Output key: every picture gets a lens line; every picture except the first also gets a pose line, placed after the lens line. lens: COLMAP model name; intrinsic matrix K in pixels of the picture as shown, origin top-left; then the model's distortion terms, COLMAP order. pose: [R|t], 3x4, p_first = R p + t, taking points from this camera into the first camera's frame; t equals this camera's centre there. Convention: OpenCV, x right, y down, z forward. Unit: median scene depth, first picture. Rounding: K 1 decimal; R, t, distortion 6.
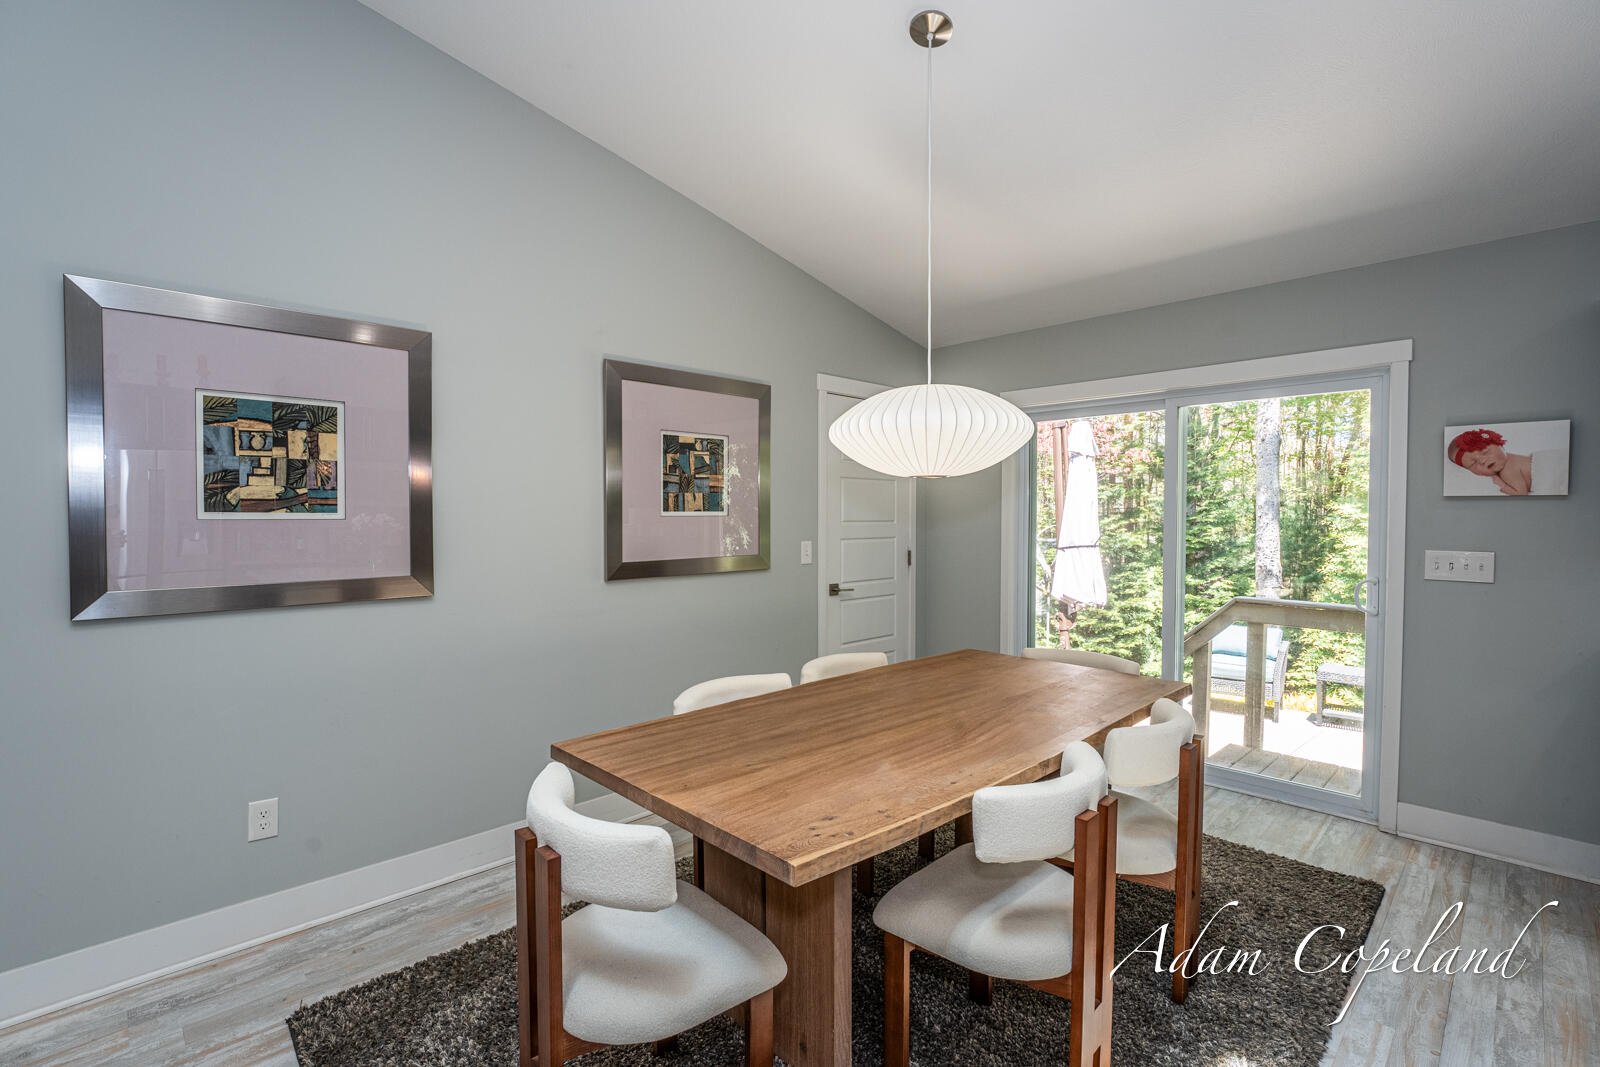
lens RADIAL K [[723.5, 0, 797.2], [0, 723.5, 529.0], [0, 0, 1]] dist [-0.010996, -0.000008]
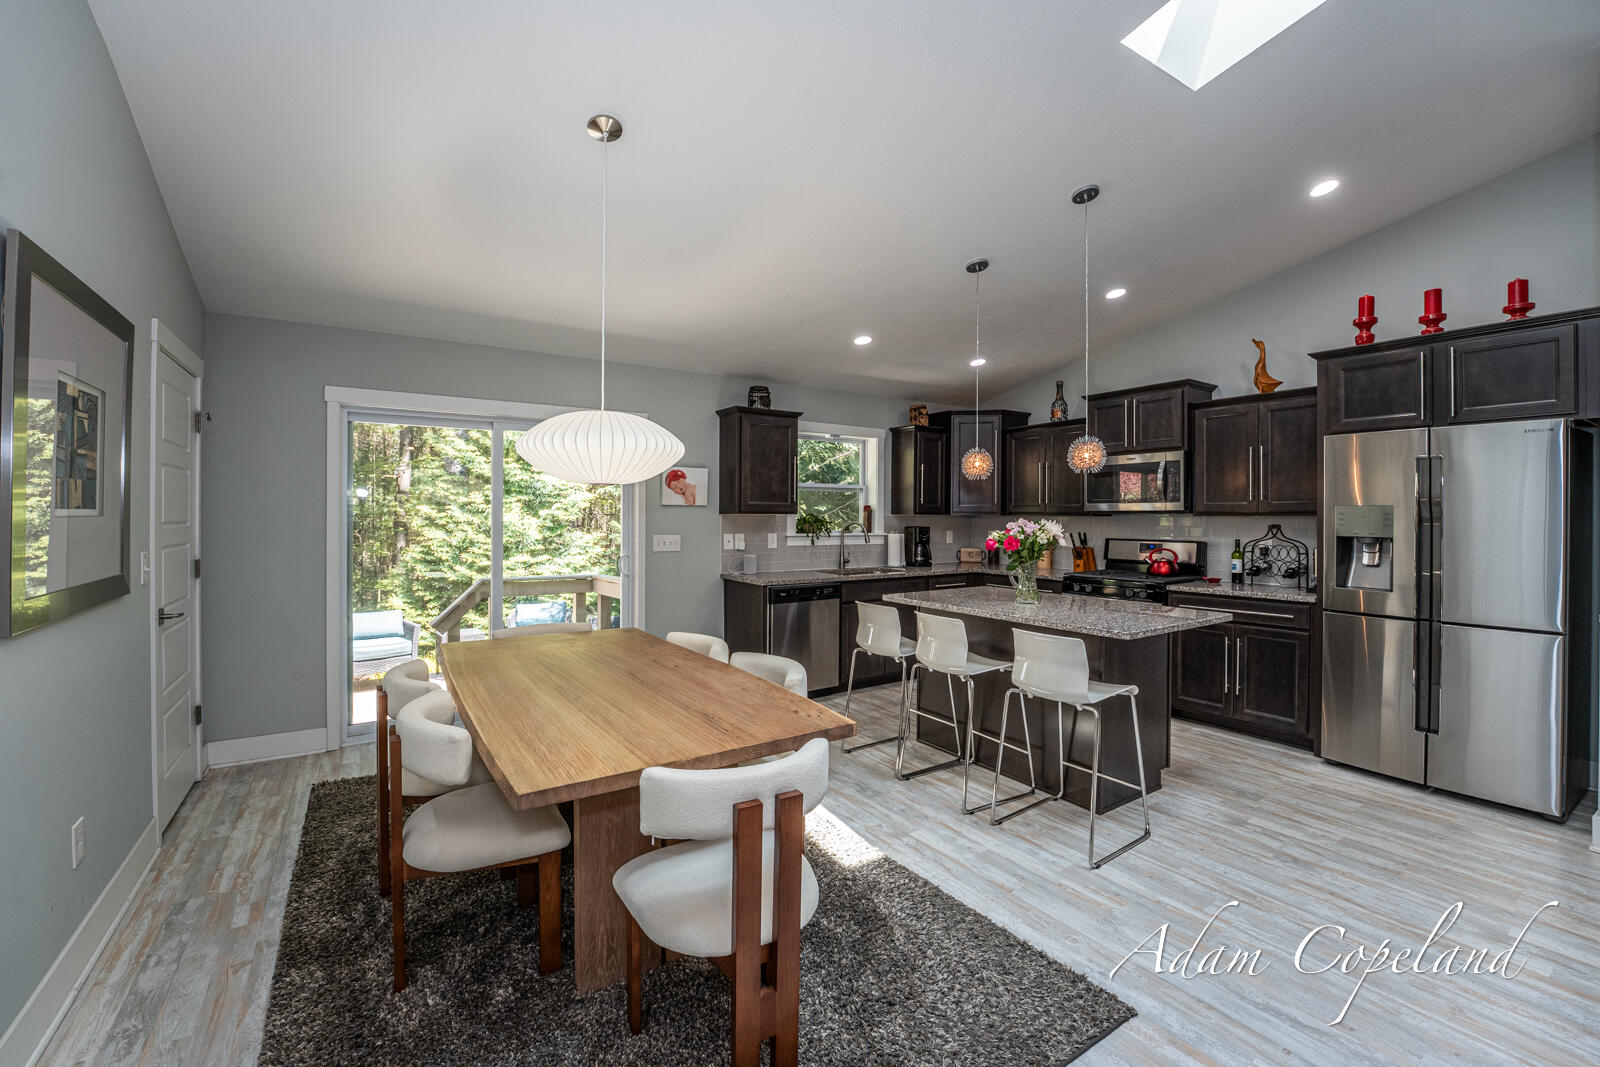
lens RADIAL K [[667.8, 0, 792.8], [0, 667.8, 515.5], [0, 0, 1]] dist [-0.024365, 0.000534]
pose [[0.188274, -0.000898, 0.982116, -0.702031], [0.017478, 0.999844, -0.002436, -0.008969], [-0.981961, 0.017624, 0.188260, 0.376632]]
